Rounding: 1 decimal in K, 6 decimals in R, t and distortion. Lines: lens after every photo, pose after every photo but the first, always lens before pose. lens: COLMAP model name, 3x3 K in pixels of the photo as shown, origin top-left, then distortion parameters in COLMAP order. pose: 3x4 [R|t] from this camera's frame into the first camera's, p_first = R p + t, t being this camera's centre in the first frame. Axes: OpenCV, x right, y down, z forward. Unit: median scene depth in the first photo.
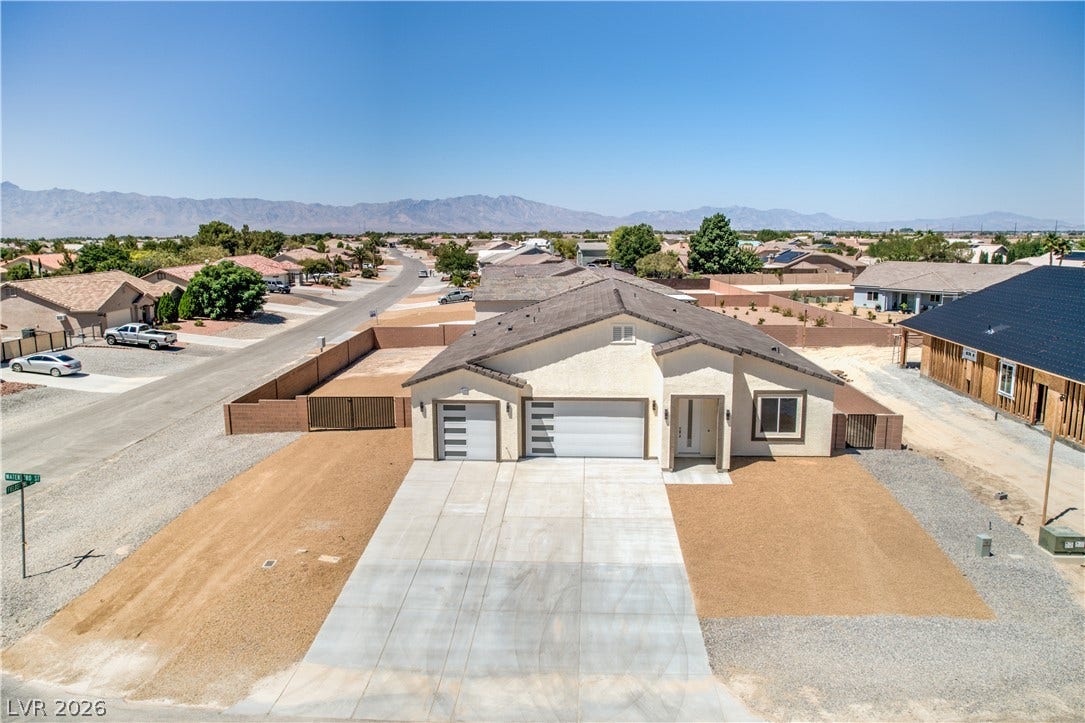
lens RADIAL K [[766.3, 0, 537.6], [0, 766.3, 357.4], [0, 0, 1]] dist [-0.038068, 0.001914]
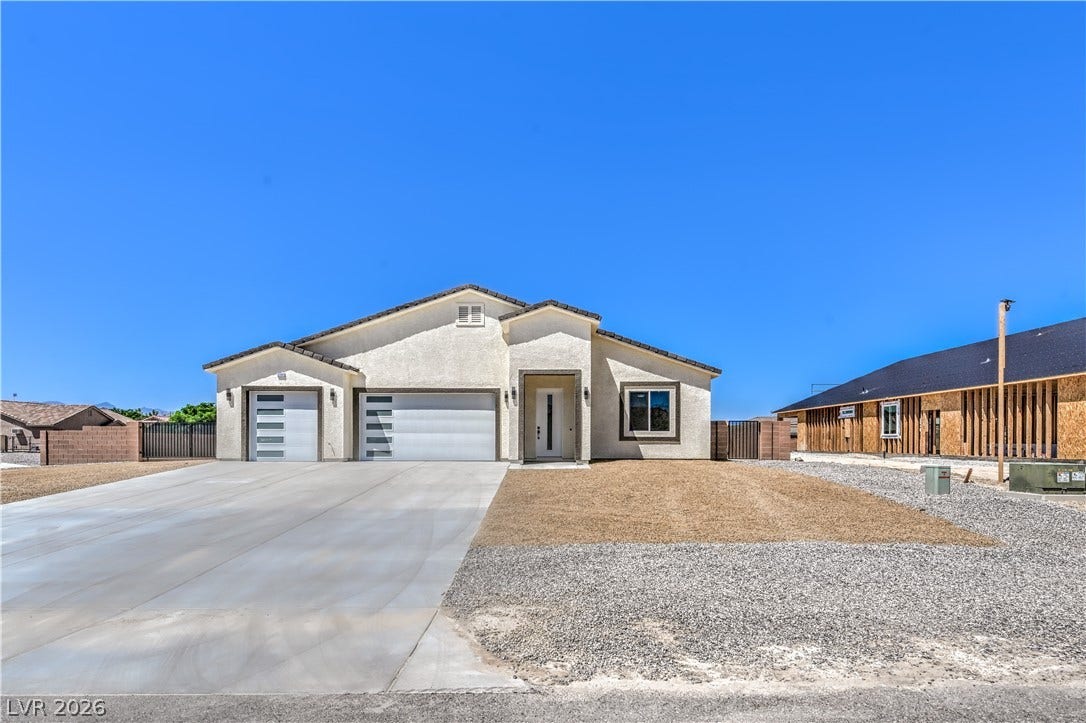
lens RADIAL K [[559.3, 0, 542.5], [0, 559.3, 444.9], [0, 0, 1]] dist [0.011370, -0.000957]
pose [[0.998303, 0.009938, 0.057375, 0.156310], [-0.000457, 0.986634, -0.162950, 0.218196], [-0.058227, 0.162647, 0.984965, 0.379827]]
